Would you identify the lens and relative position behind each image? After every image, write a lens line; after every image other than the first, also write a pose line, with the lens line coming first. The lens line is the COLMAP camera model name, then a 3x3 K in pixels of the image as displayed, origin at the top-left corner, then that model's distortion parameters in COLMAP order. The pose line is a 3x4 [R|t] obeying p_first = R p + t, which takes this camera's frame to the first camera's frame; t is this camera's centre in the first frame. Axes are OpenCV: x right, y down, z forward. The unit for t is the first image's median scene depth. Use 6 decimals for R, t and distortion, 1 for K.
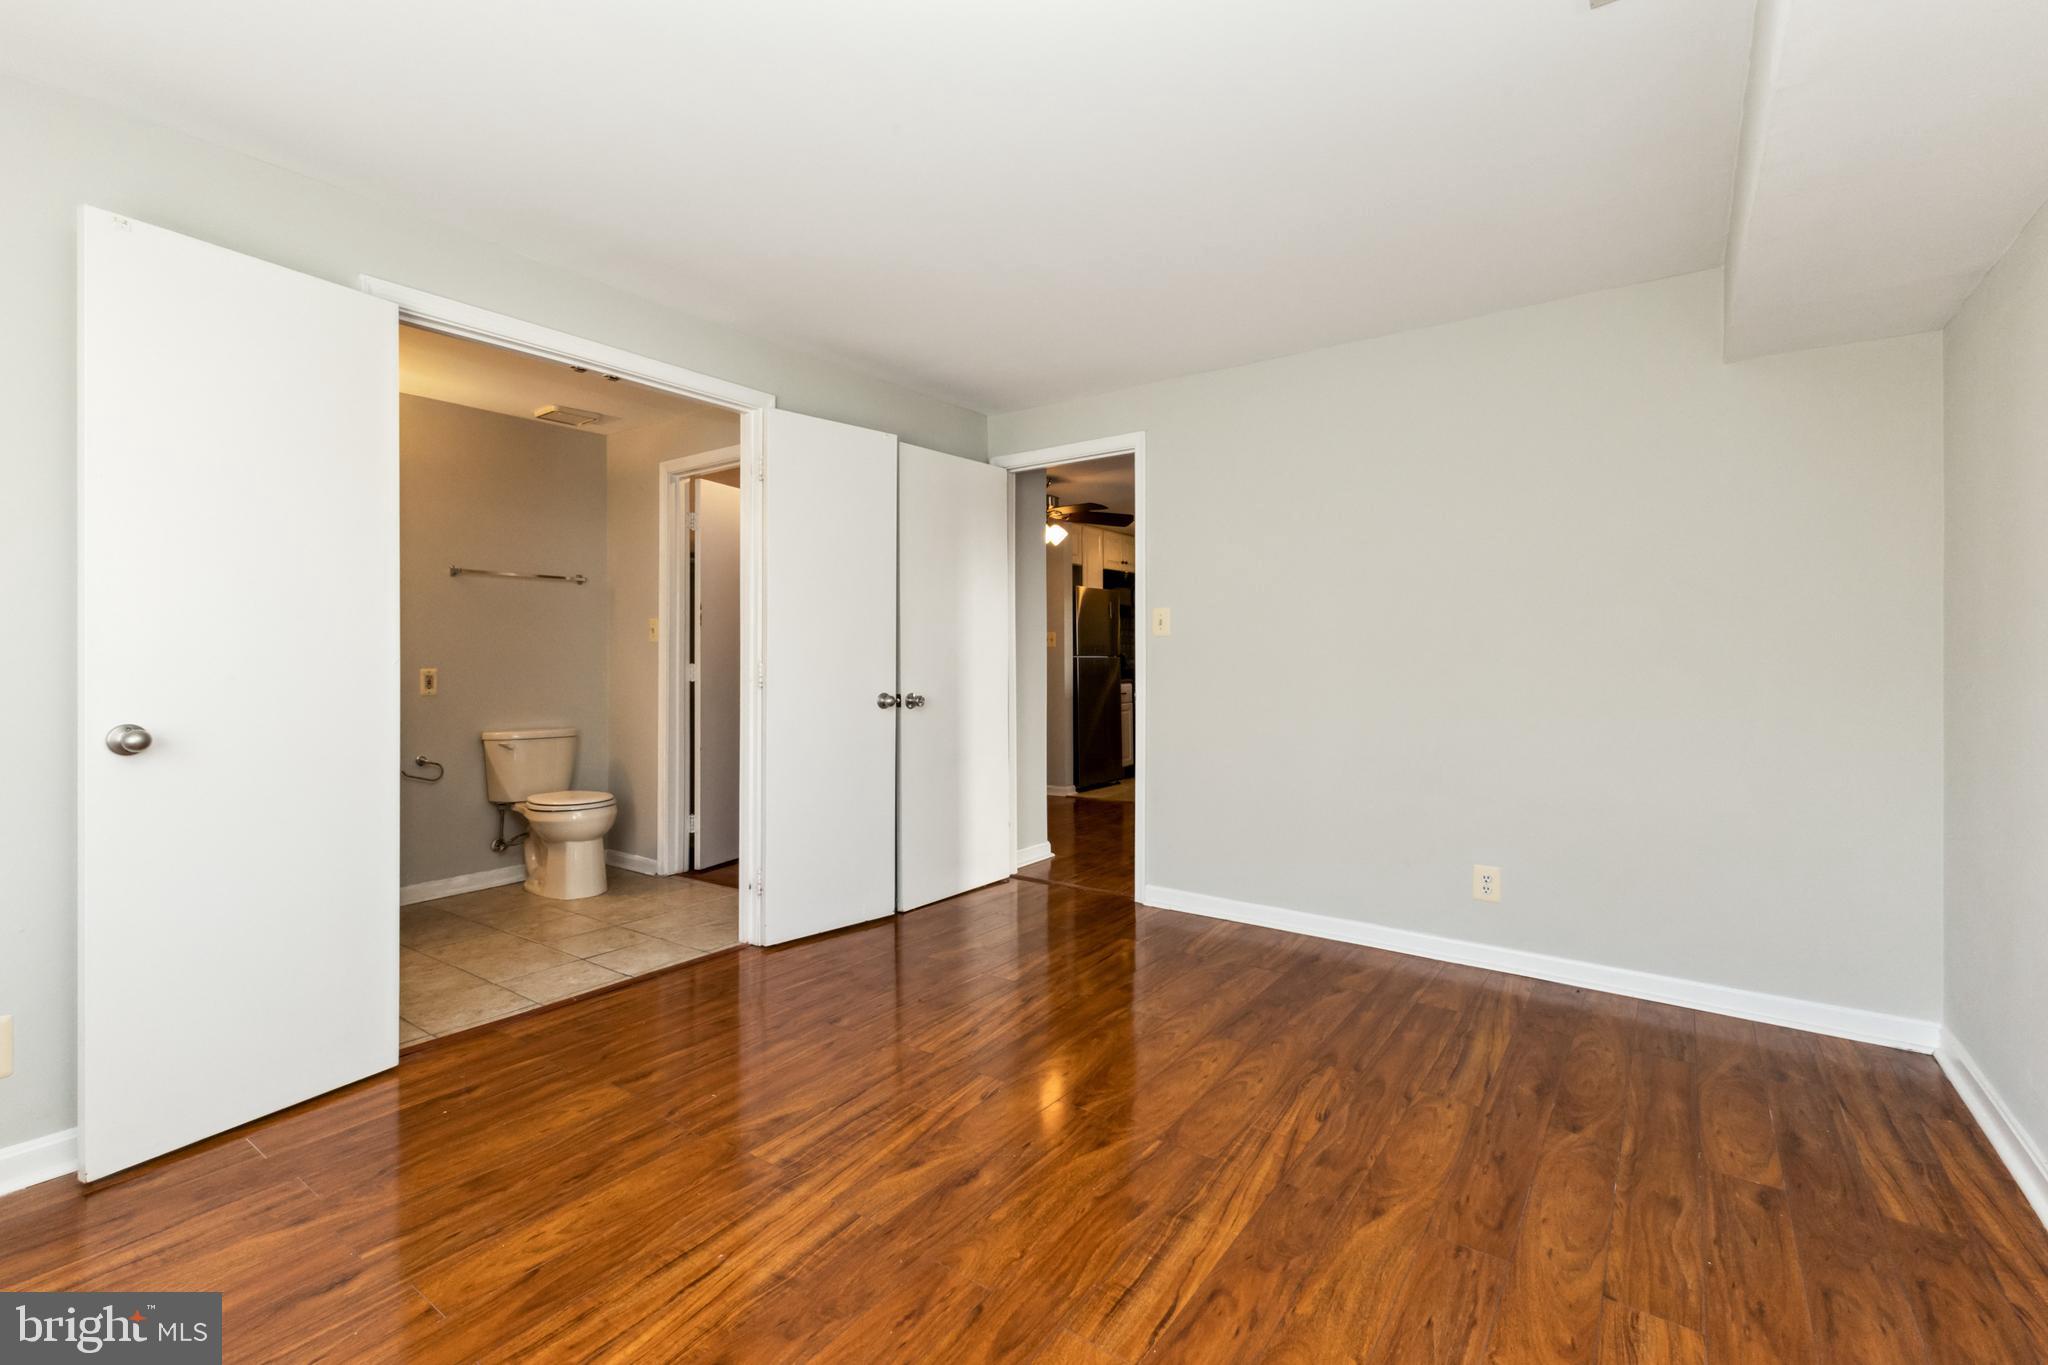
lens RADIAL K [[920.8, 0, 1022.6], [0, 920.8, 655.6], [0, 0, 1]] dist [0.000505, -0.000040]
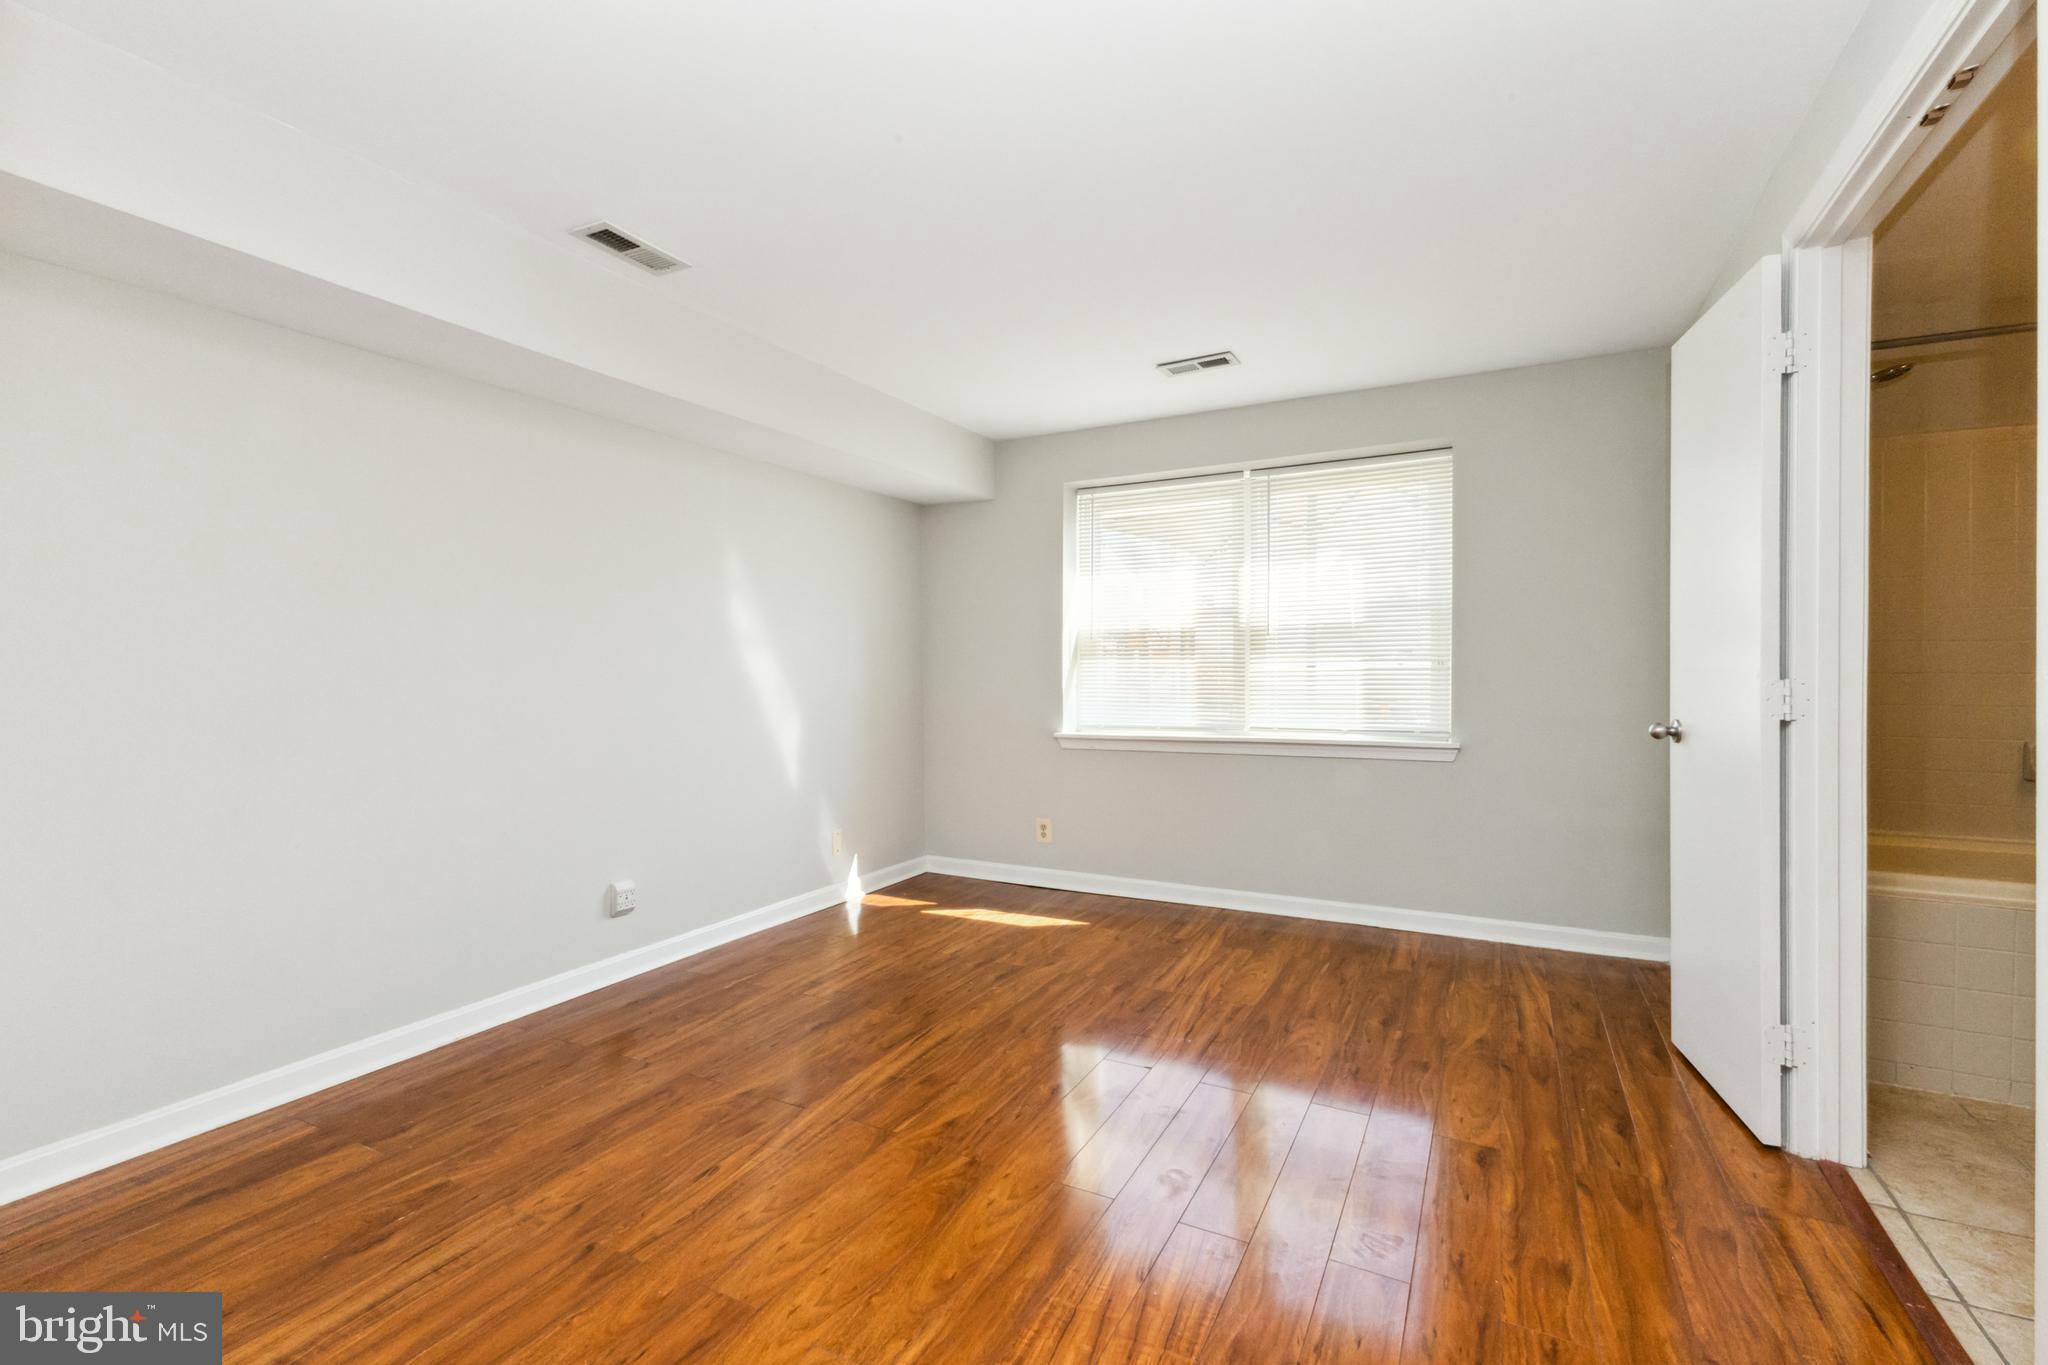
lens RADIAL K [[906.0, 0, 1025.2], [0, 906.0, 676.5], [0, 0, 1]] dist [0.012096, -0.000031]
pose [[-0.990907, 0.008474, -0.134281, 0.136978], [0.007345, 0.999933, 0.008903, -0.005334], [0.134348, 0.007836, -0.990903, 2.066033]]
